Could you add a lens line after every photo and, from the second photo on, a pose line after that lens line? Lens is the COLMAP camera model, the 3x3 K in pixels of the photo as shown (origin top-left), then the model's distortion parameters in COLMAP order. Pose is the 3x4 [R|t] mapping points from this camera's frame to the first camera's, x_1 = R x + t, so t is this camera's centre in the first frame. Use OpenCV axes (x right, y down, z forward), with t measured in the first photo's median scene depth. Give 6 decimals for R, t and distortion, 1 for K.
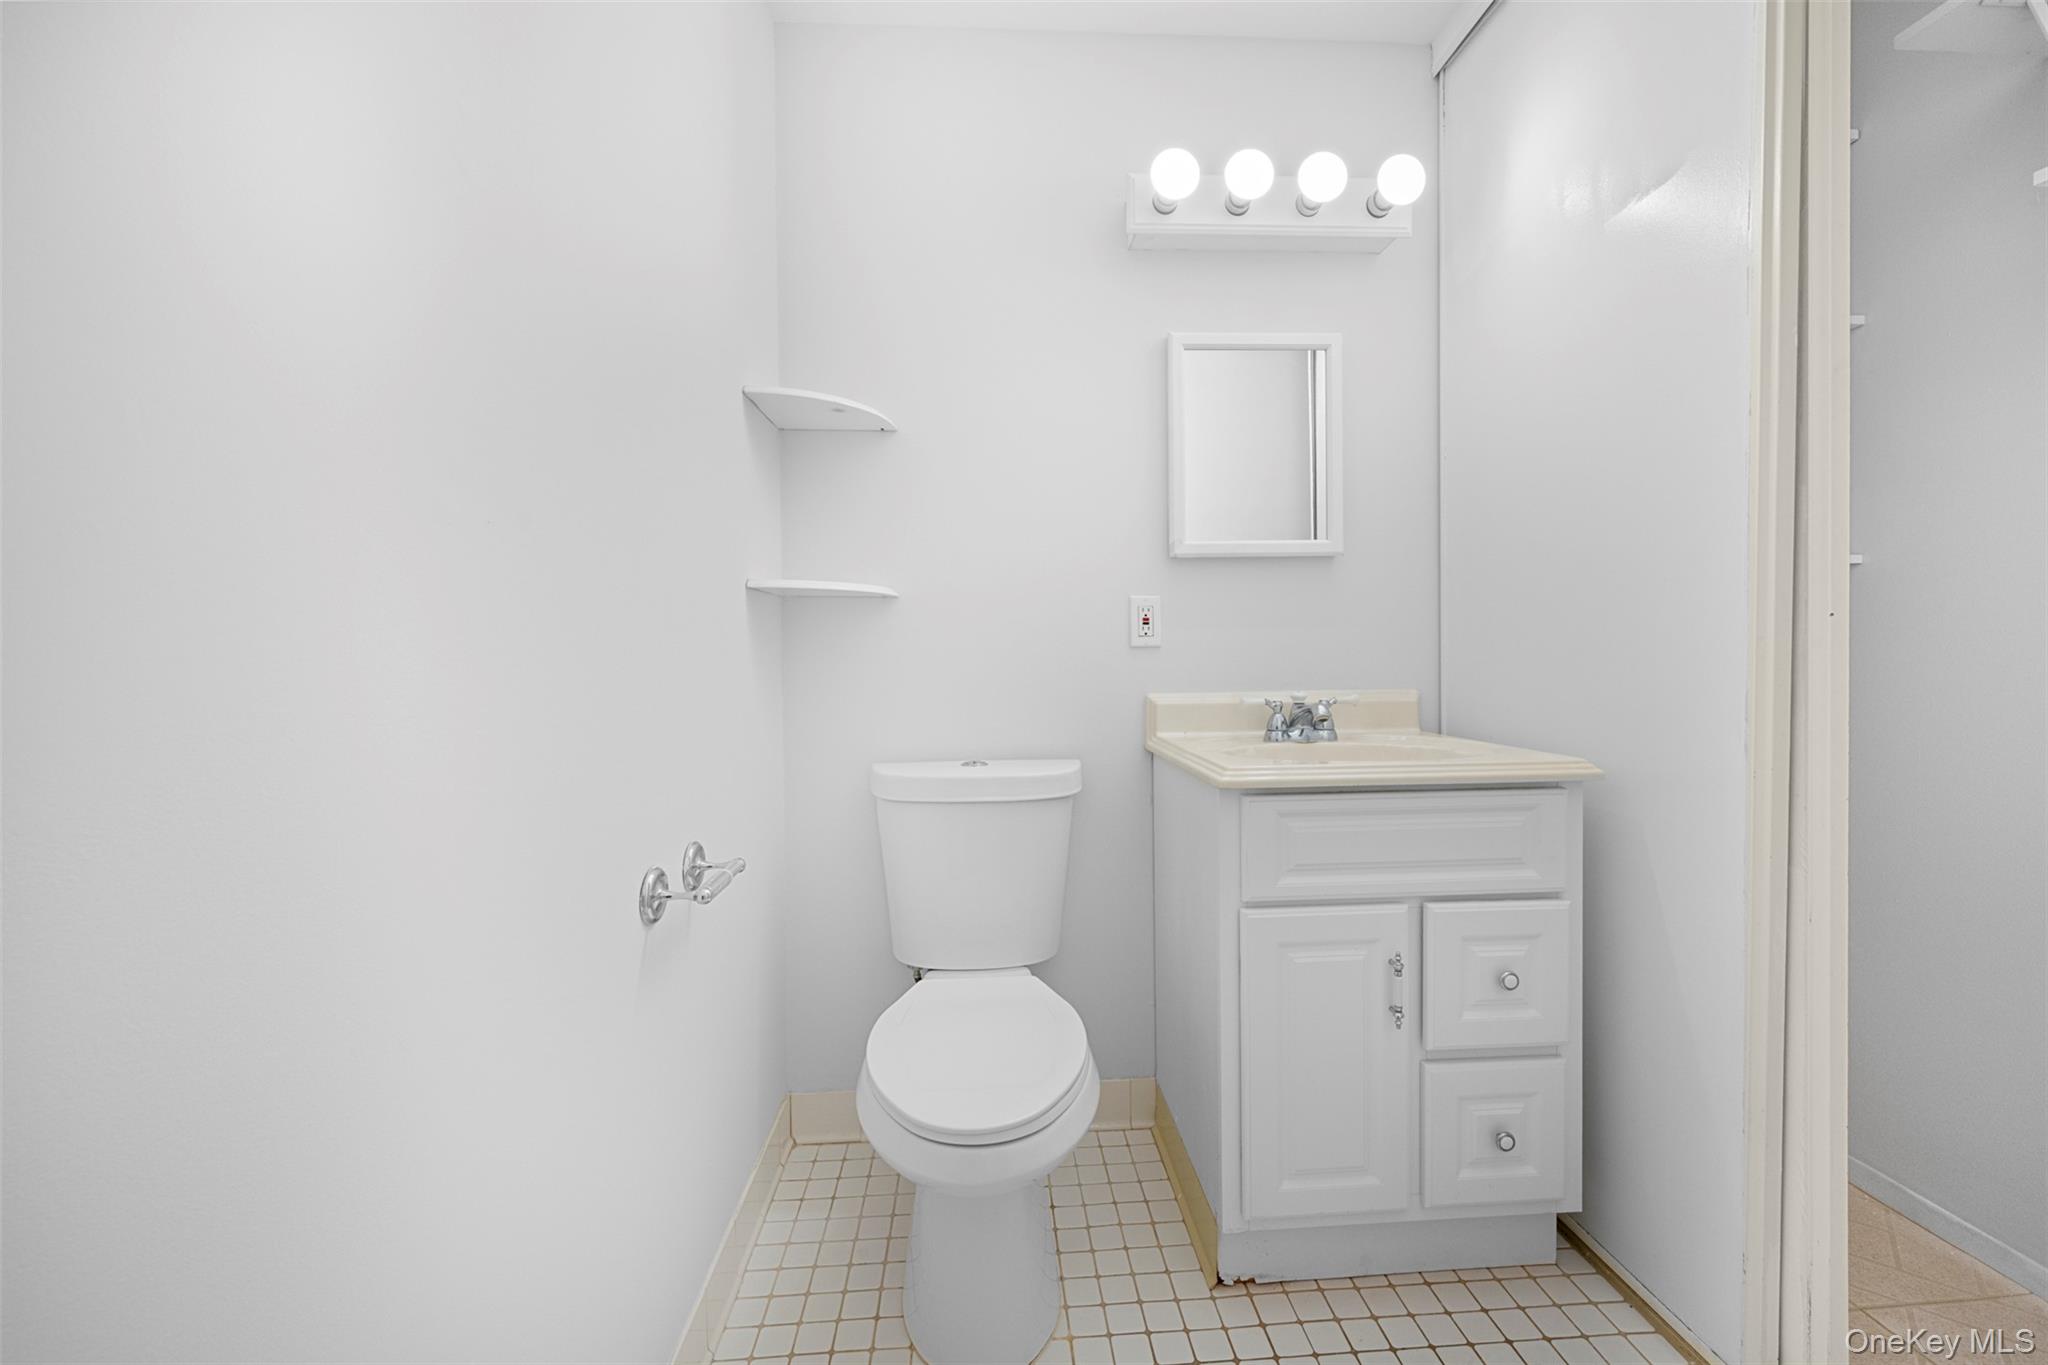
lens RADIAL K [[833.7, 0, 1024.0], [0, 833.7, 682.5], [0, 0, 1]] dist [-0.000656, -0.000054]
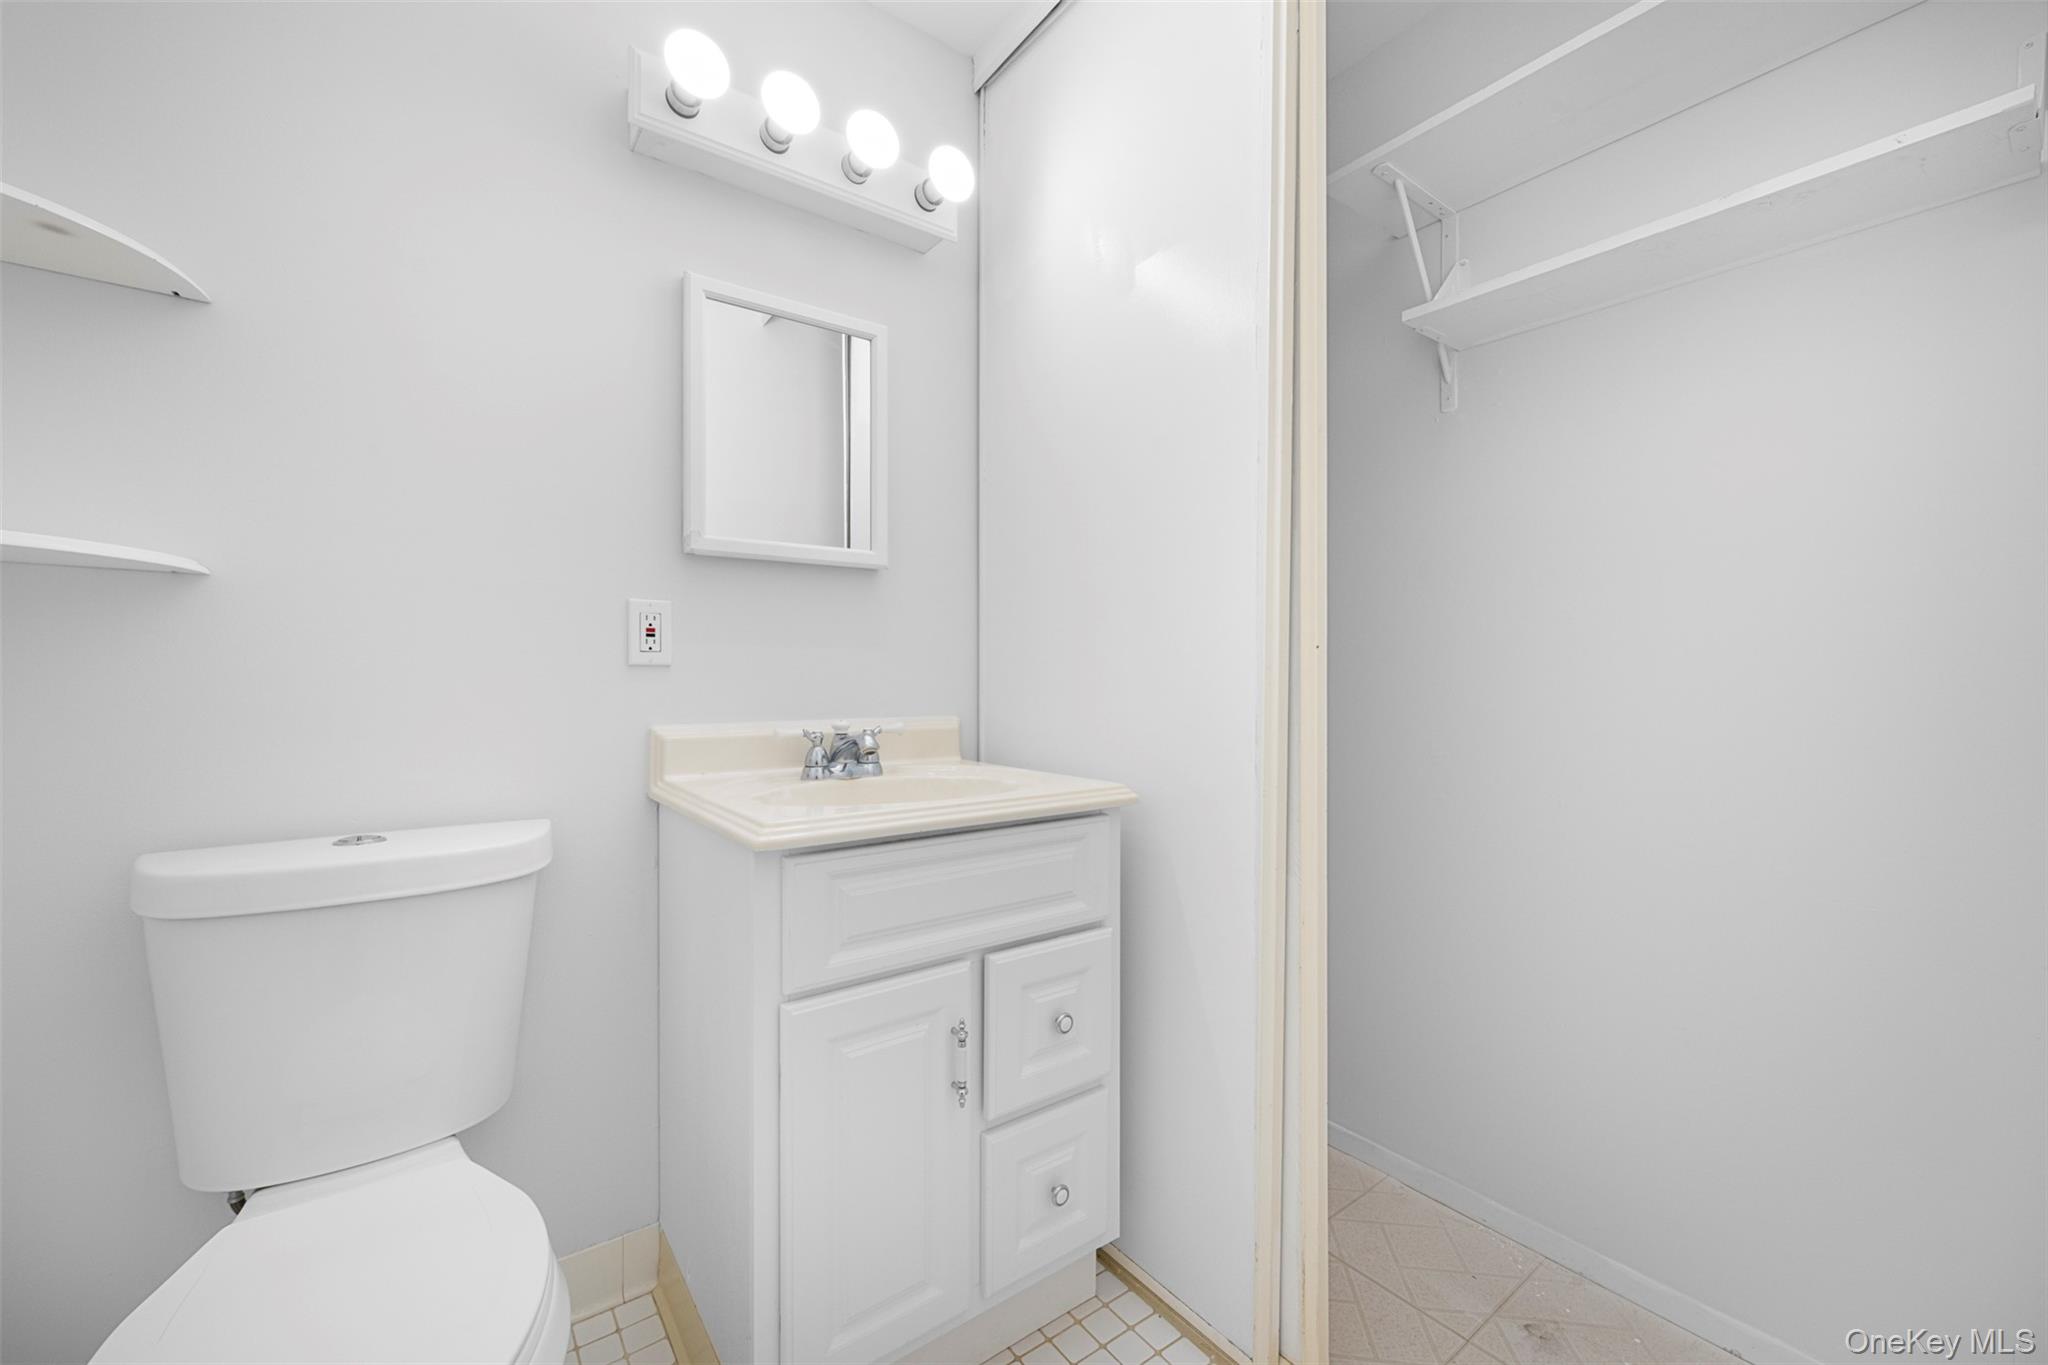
lens RADIAL K [[813.4, 0, 1024.4], [0, 813.4, 675.6], [0, 0, 1]] dist [-0.001212, -0.000040]
pose [[0.837243, 0.013551, 0.546663, 0.026558], [0.006657, 0.999366, -0.034968, -0.005009], [-0.546790, 0.032916, 0.836623, 0.194296]]
